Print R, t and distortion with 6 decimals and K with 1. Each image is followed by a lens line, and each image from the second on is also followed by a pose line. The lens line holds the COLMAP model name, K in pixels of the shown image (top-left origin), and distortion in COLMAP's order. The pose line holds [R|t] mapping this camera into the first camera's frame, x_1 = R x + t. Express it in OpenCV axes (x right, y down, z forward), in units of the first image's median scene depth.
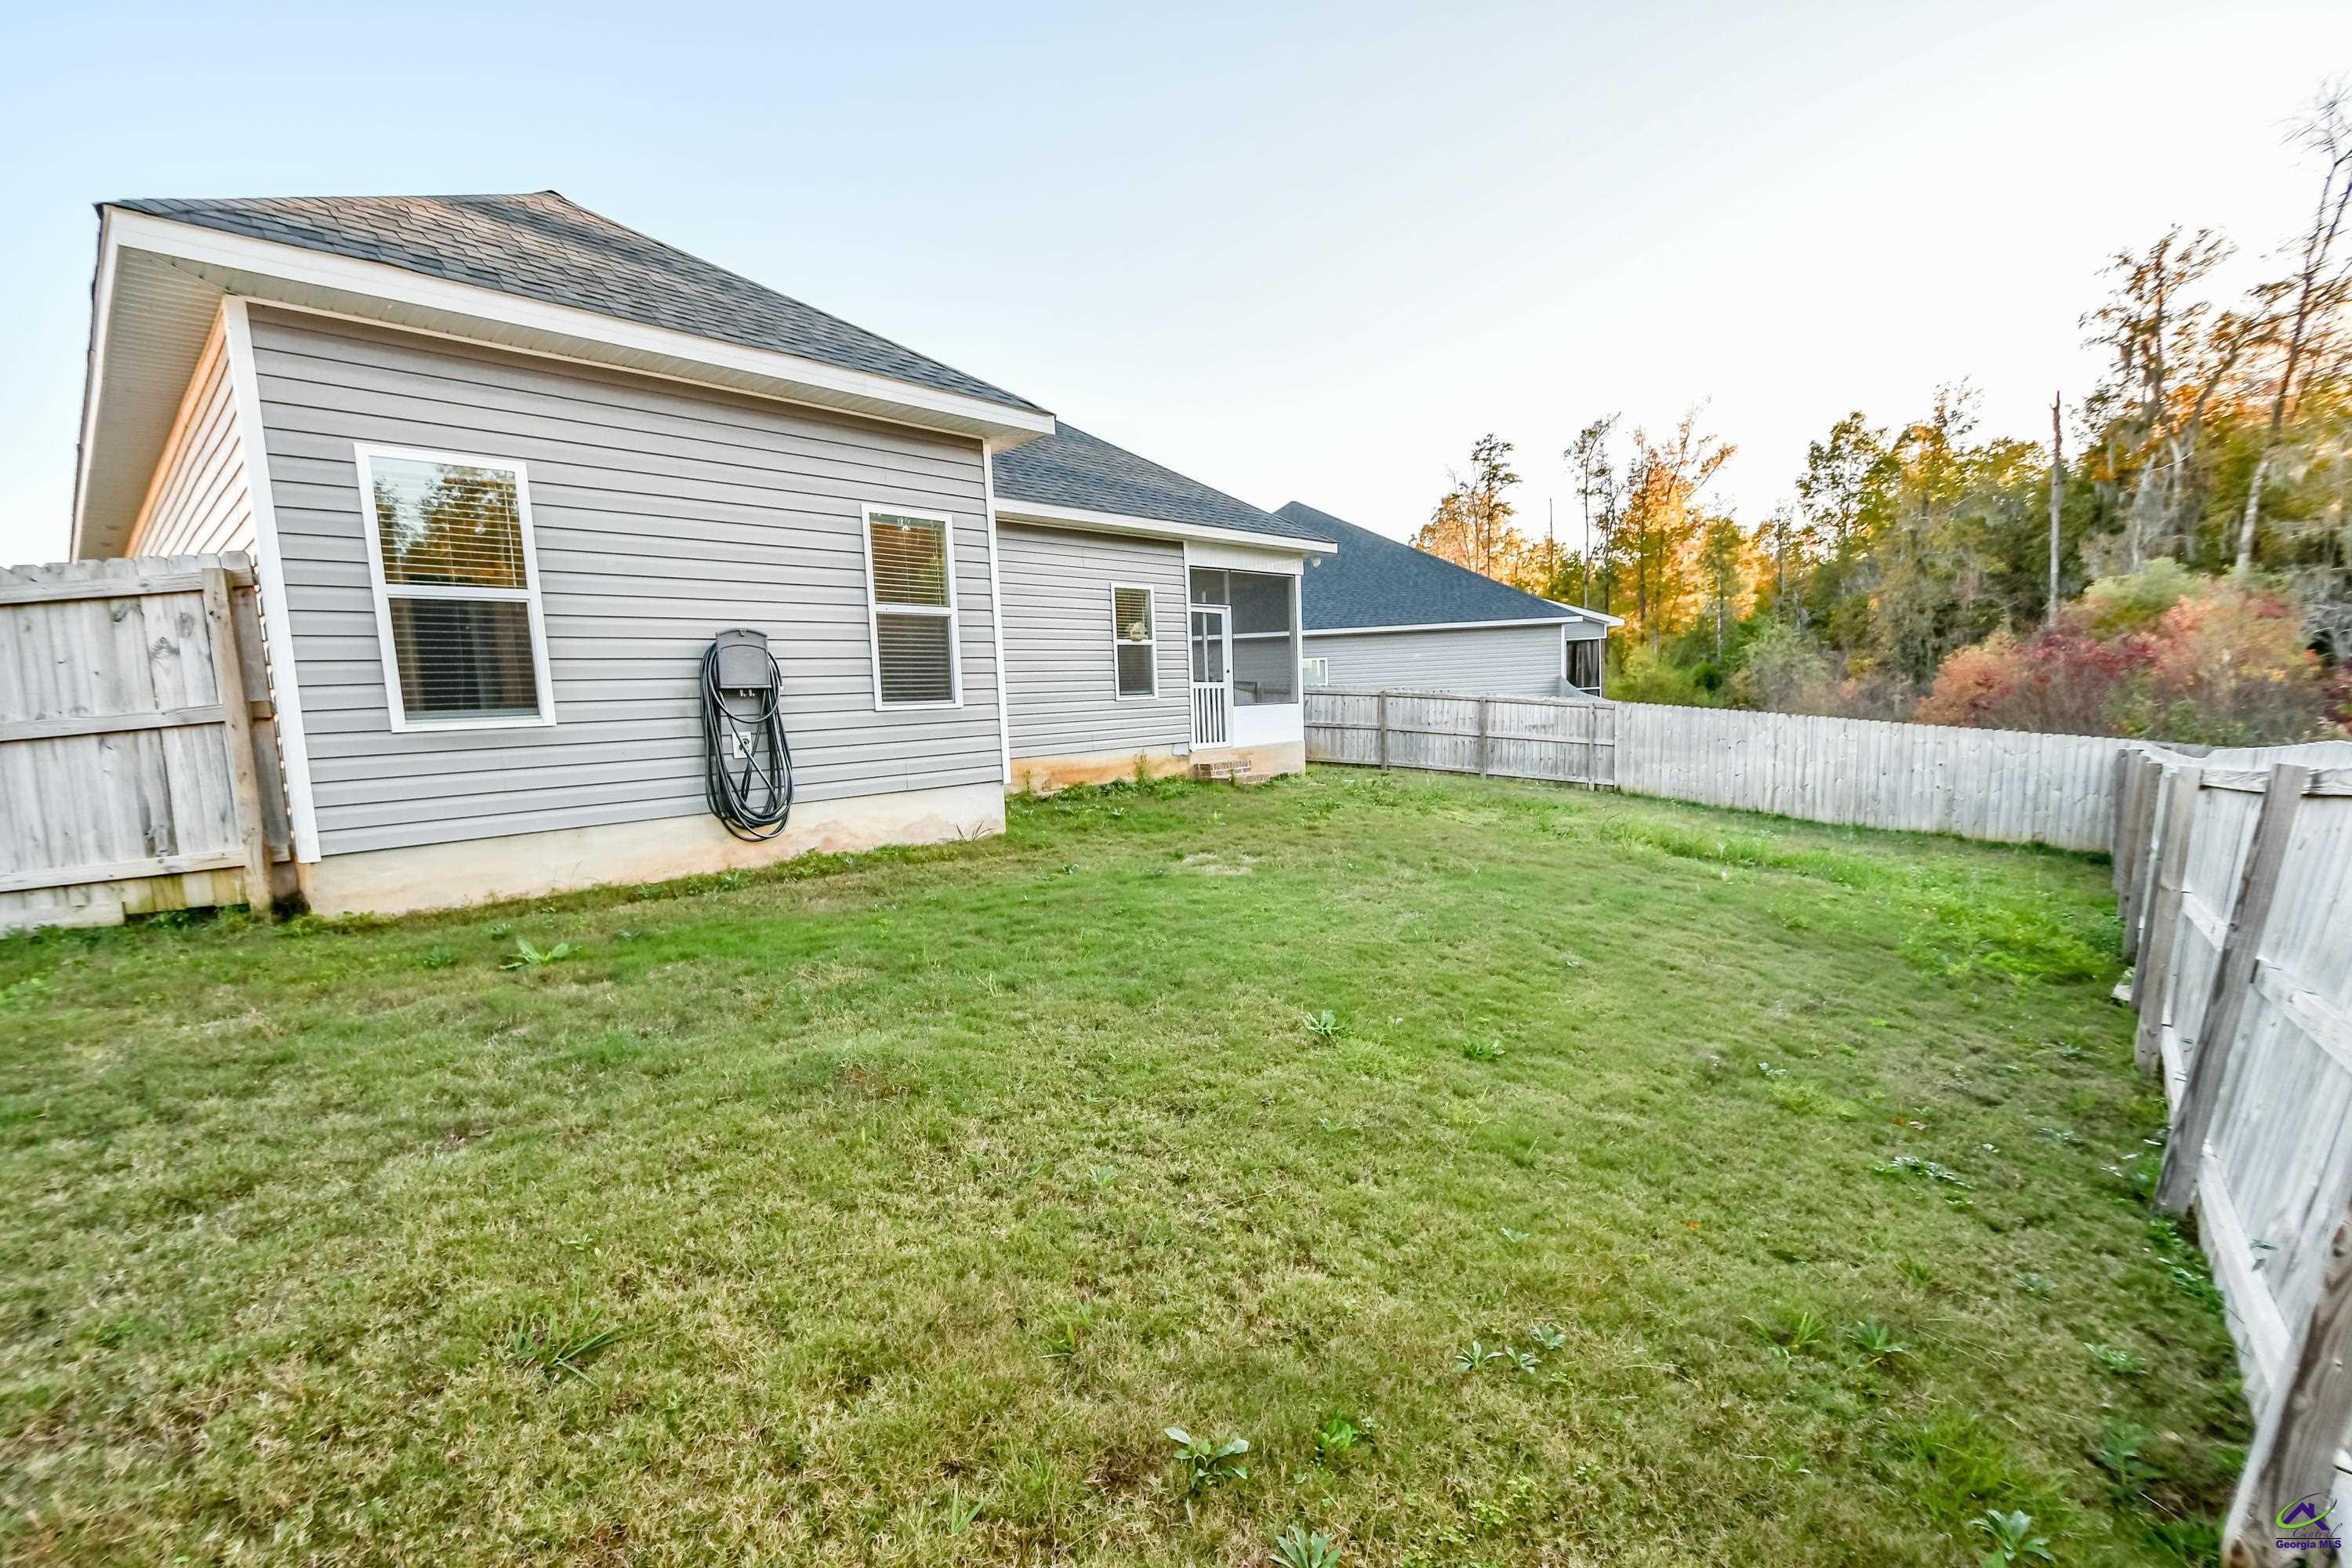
lens RADIAL K [[1046.4, 0, 1151.2], [0, 1046.4, 814.0], [0, 0, 1]] dist [0.010720, -0.010467]
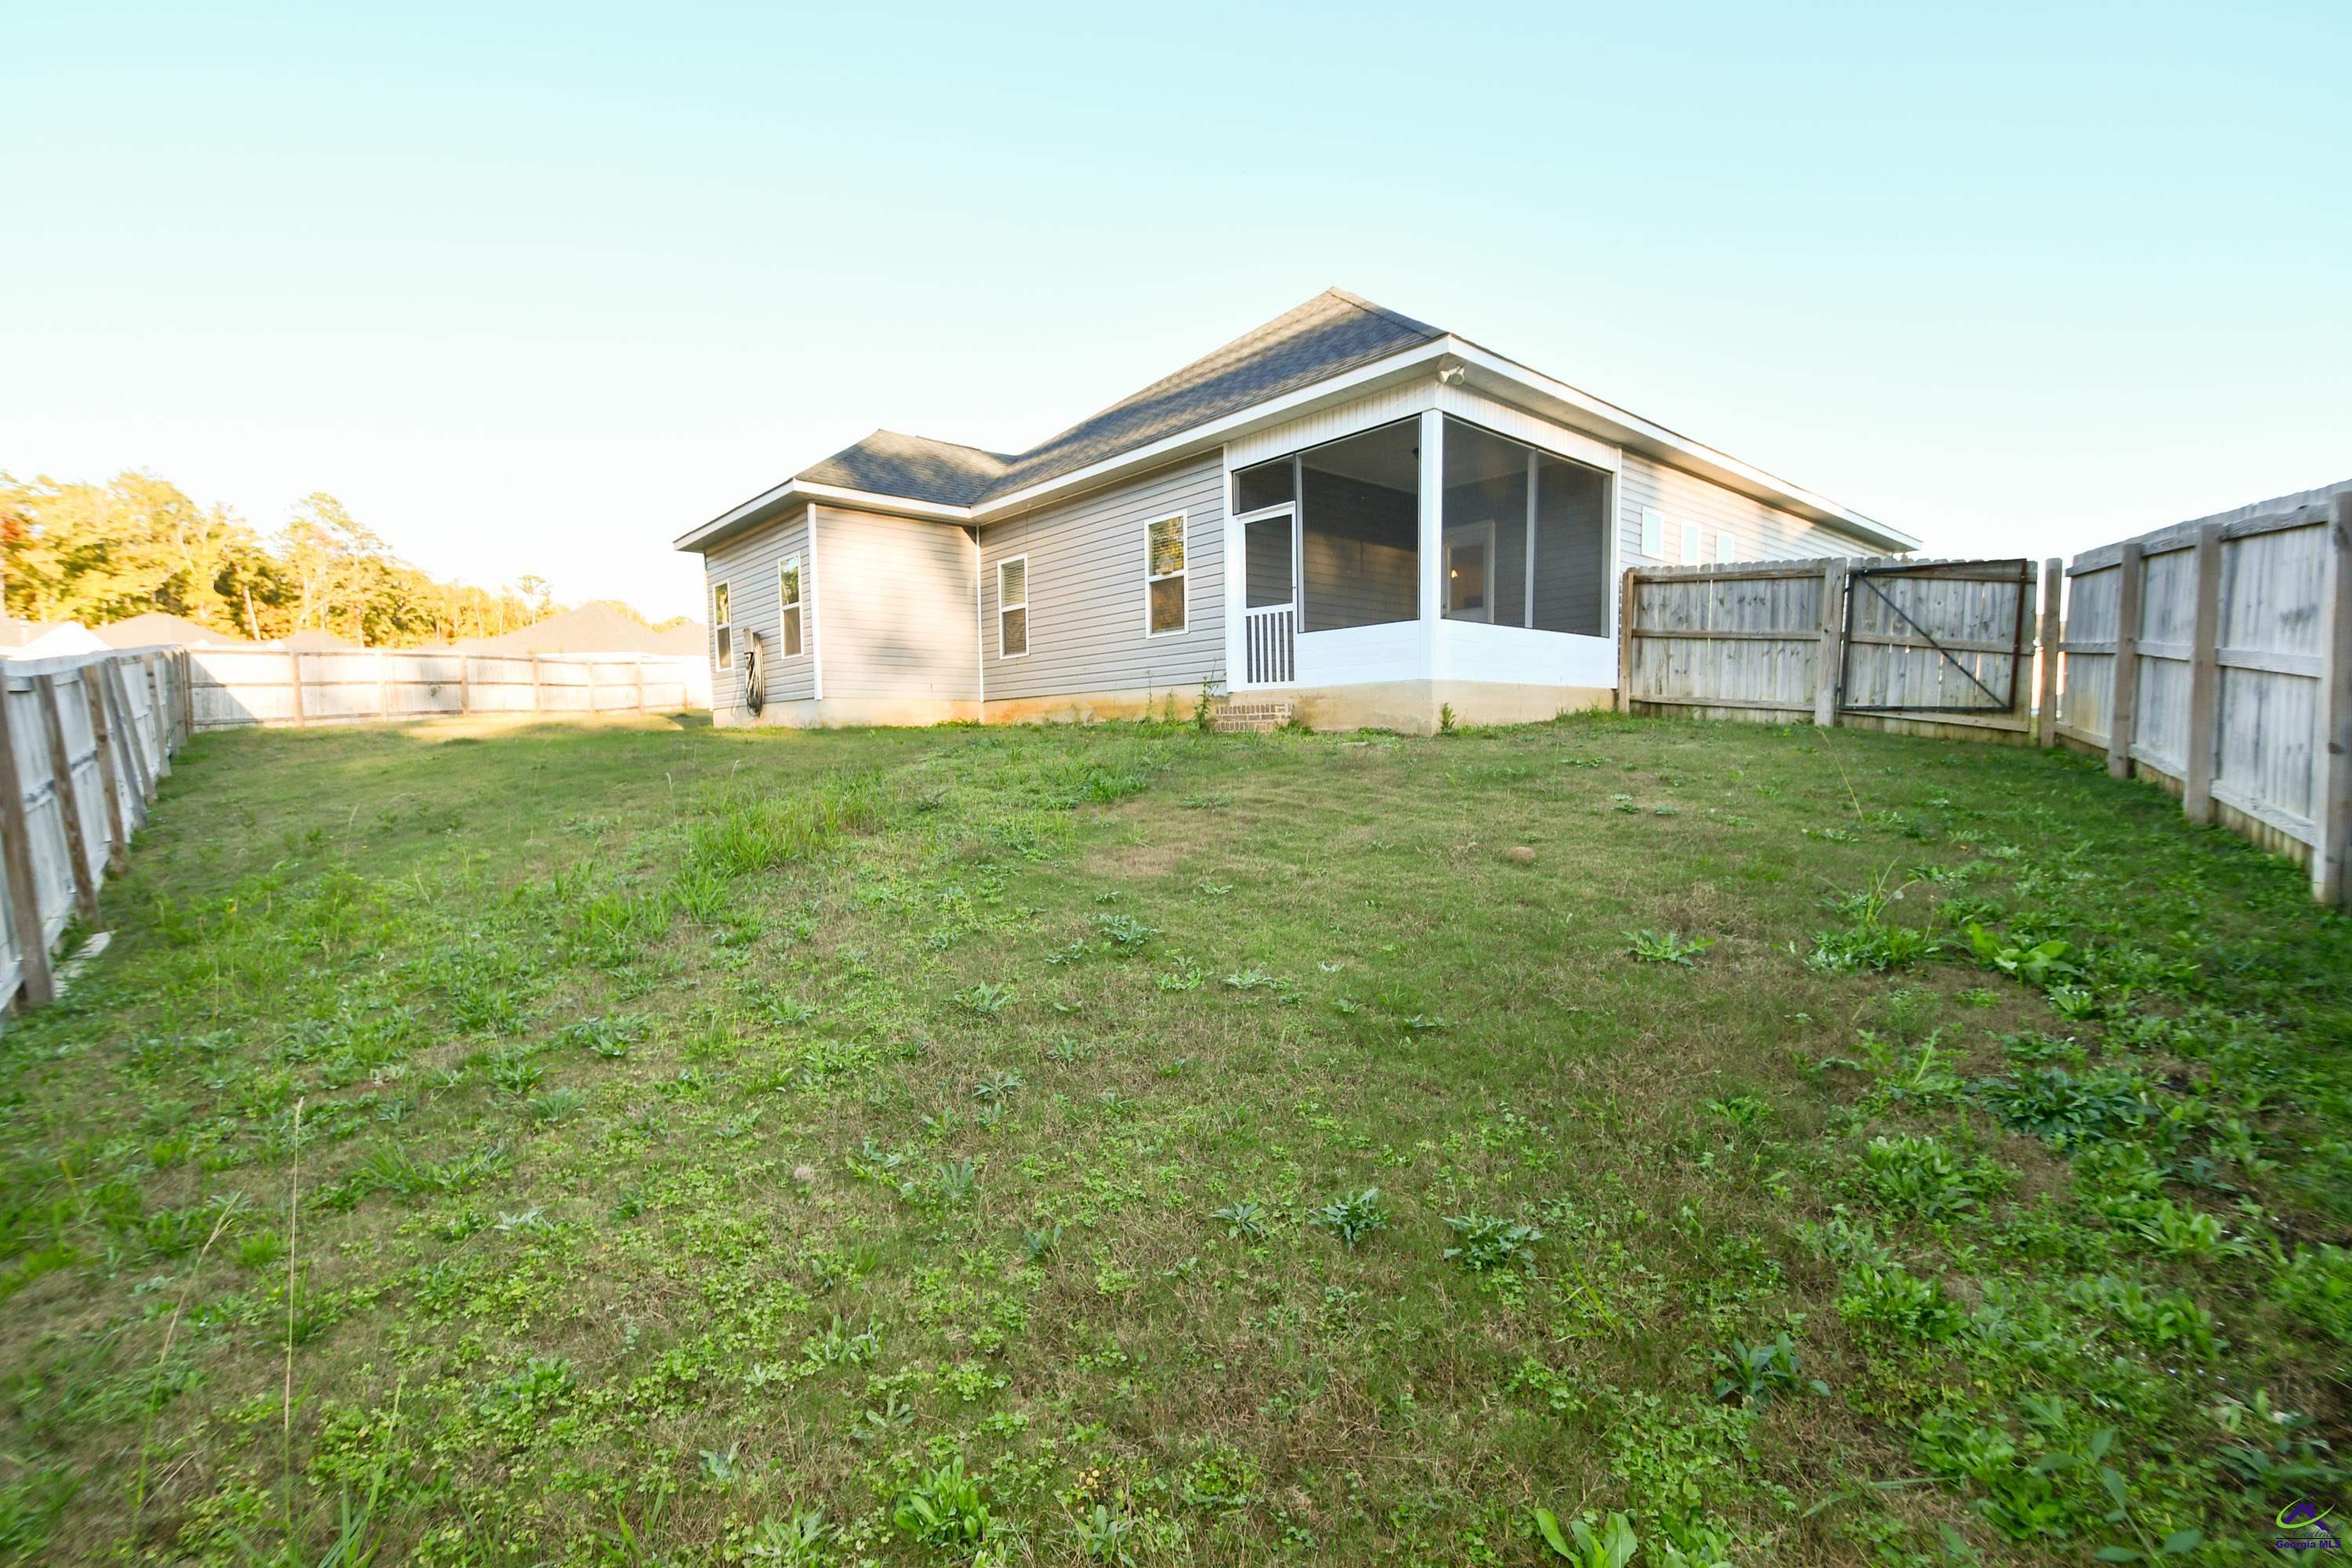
lens RADIAL K [[997.9, 0, 1176.0], [0, 997.9, 784.0], [0, 0, 1]] dist [0.053131, -0.008610]
pose [[-0.083890, 0.080630, -0.993208, 0.922484], [-0.094019, 0.991634, 0.088444, -0.057911], [0.992030, 0.100800, -0.075607, 1.112718]]
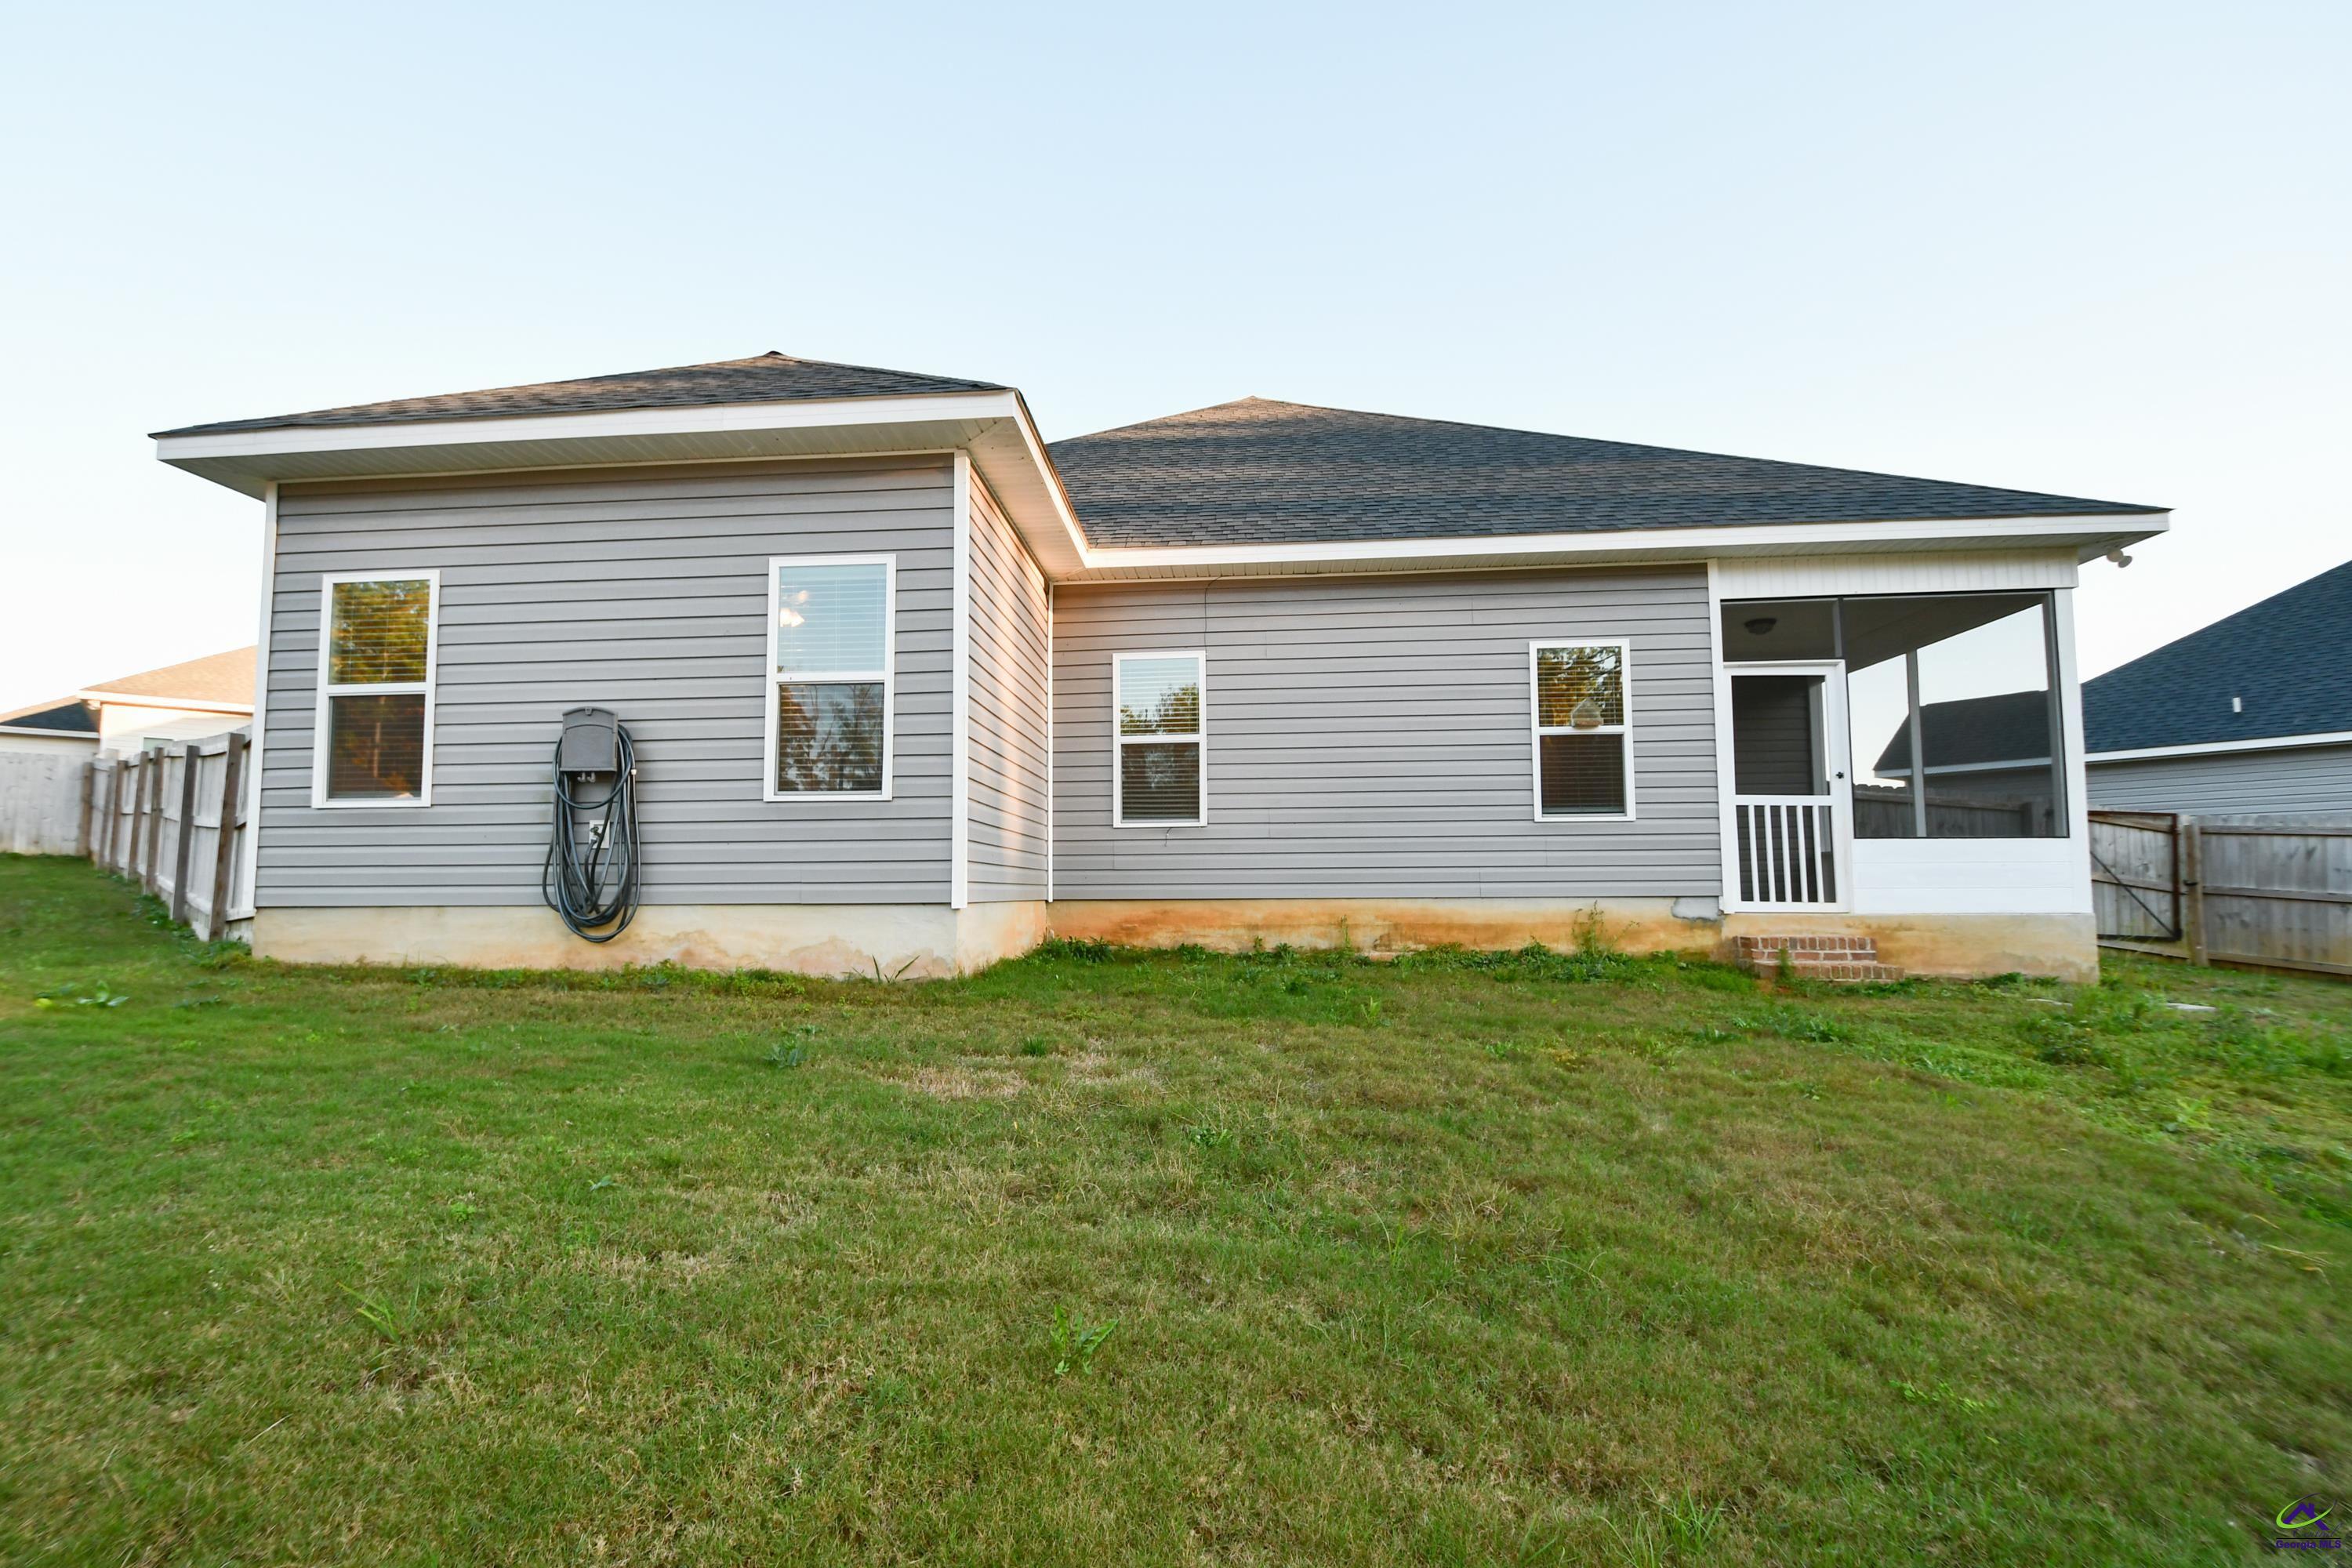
lens RADIAL K [[1046.4, 0, 1151.2], [0, 1046.4, 814.0], [0, 0, 1]] dist [0.010720, -0.010467]
pose [[0.610739, -0.014680, -0.791696, 0.328829], [-0.108801, 0.988789, -0.102268, -0.022351], [0.784321, 0.148597, 0.602295, 0.432016]]
